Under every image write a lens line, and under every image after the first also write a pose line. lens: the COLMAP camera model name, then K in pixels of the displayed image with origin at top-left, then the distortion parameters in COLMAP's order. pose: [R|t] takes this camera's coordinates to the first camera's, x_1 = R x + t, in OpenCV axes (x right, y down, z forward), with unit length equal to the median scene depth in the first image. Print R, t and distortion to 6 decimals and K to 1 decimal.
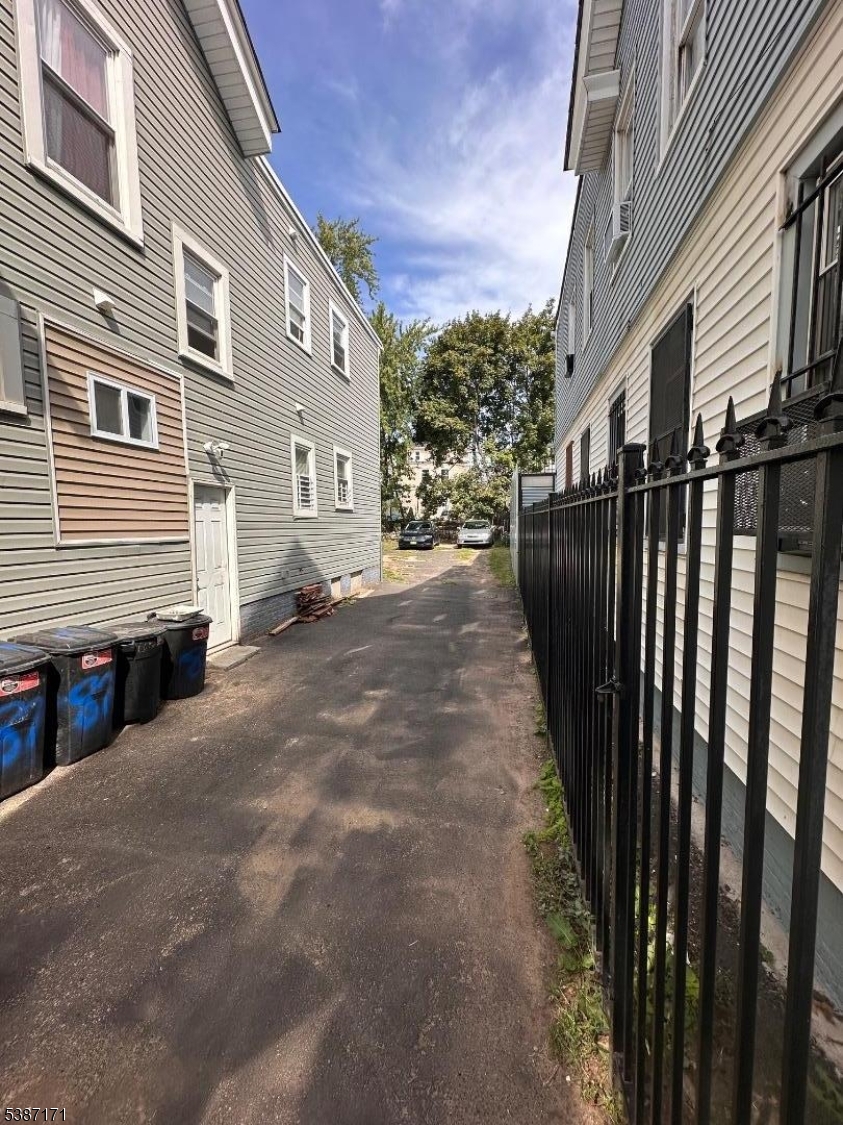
lens RADIAL K [[446.4, 0, 425.5], [0, 446.4, 564.0], [0, 0, 1]] dist [-0.000673, -0.000880]
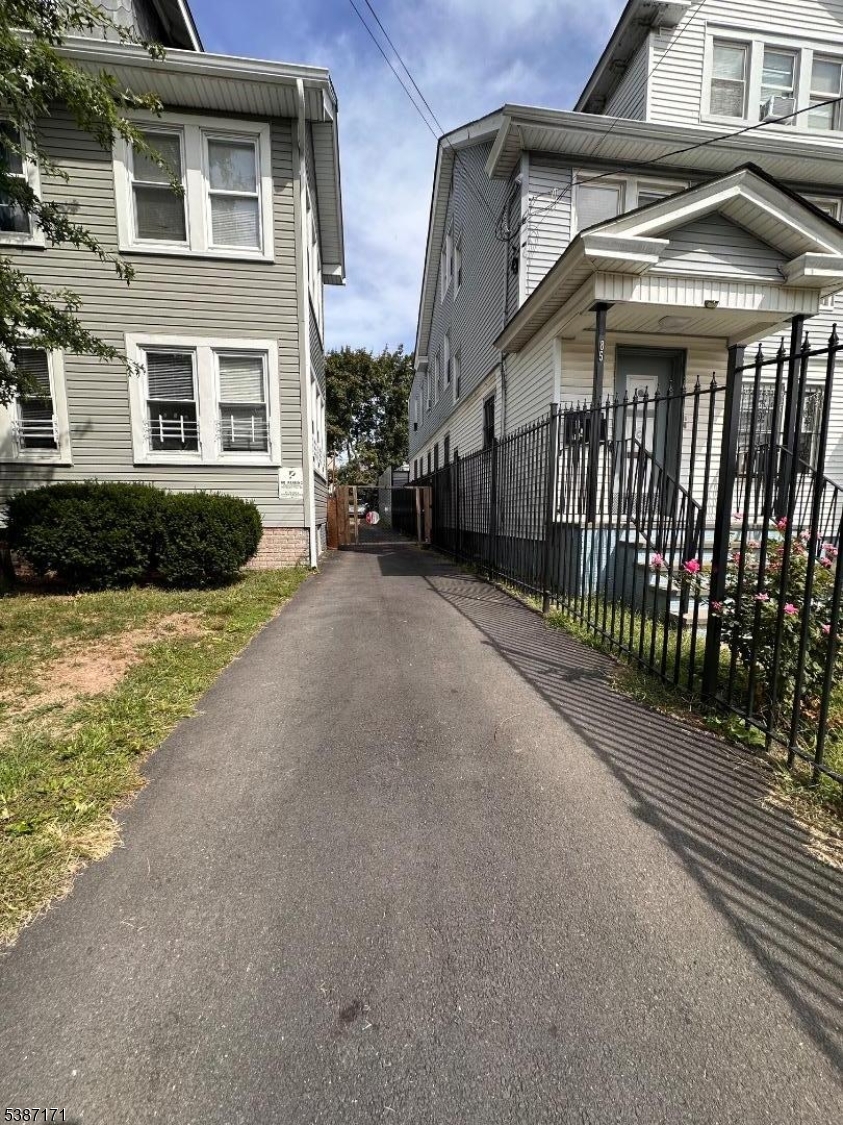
lens RADIAL K [[446.4, 0, 422.2], [0, 446.4, 565.2], [0, 0, 1]] dist [-0.000673, -0.000880]
pose [[0.948153, -0.029826, 0.316412, -0.125913], [0.020446, 0.999249, 0.032924, 0.063514], [-0.317157, -0.024747, 0.948050, -0.388959]]
